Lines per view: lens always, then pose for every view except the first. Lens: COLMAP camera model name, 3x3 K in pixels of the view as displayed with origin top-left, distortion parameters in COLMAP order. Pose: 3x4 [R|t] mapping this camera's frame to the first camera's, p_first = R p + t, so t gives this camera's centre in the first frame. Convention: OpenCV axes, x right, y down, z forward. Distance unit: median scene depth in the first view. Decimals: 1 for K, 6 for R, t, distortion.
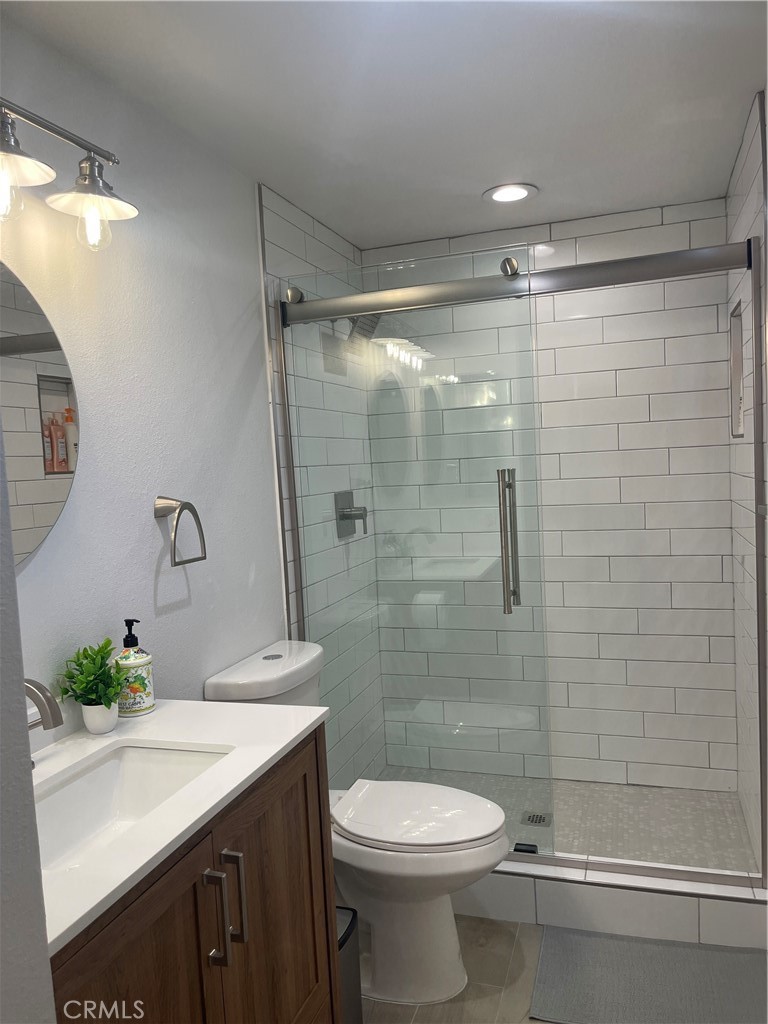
lens RADIAL K [[768.3, 0, 384.0], [0, 768.3, 512.0], [0, 0, 1]] dist [0.041464, -0.000029]
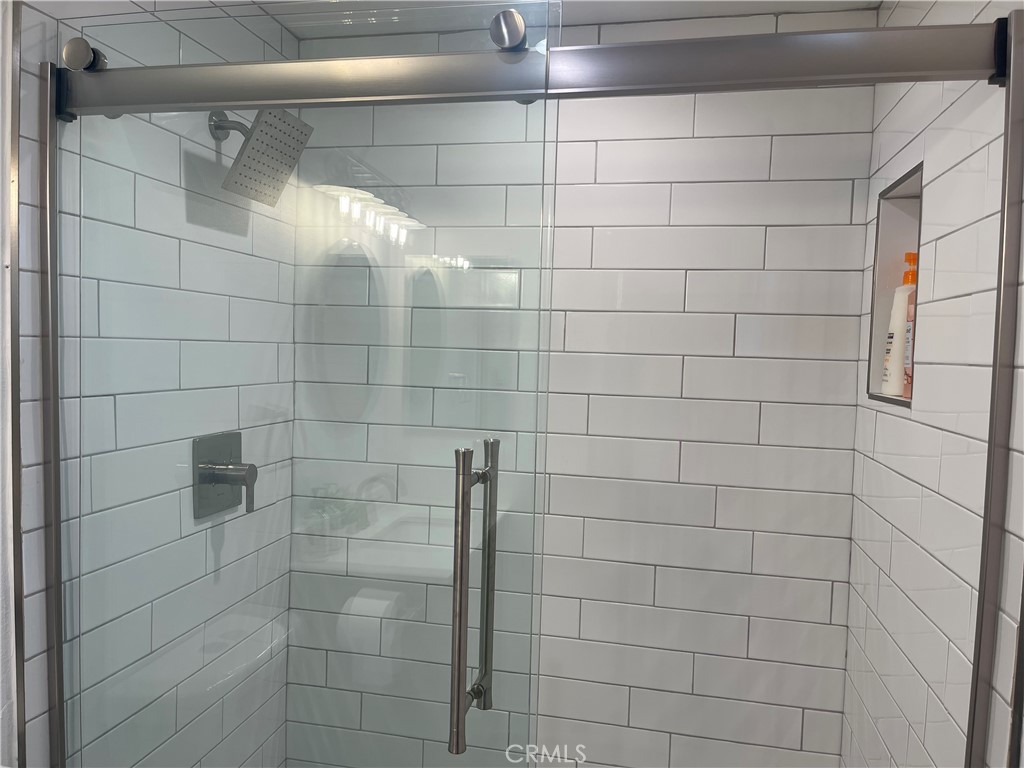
lens RADIAL K [[786.8, 0, 512.0], [0, 786.8, 384.0], [0, 0, 1]] dist [0.005572, -0.002001]
pose [[0.989904, 0.074923, 0.120322, 0.088810], [-0.072376, 0.997054, -0.025407, -0.063401], [-0.121871, 0.016443, 0.992410, 0.378278]]
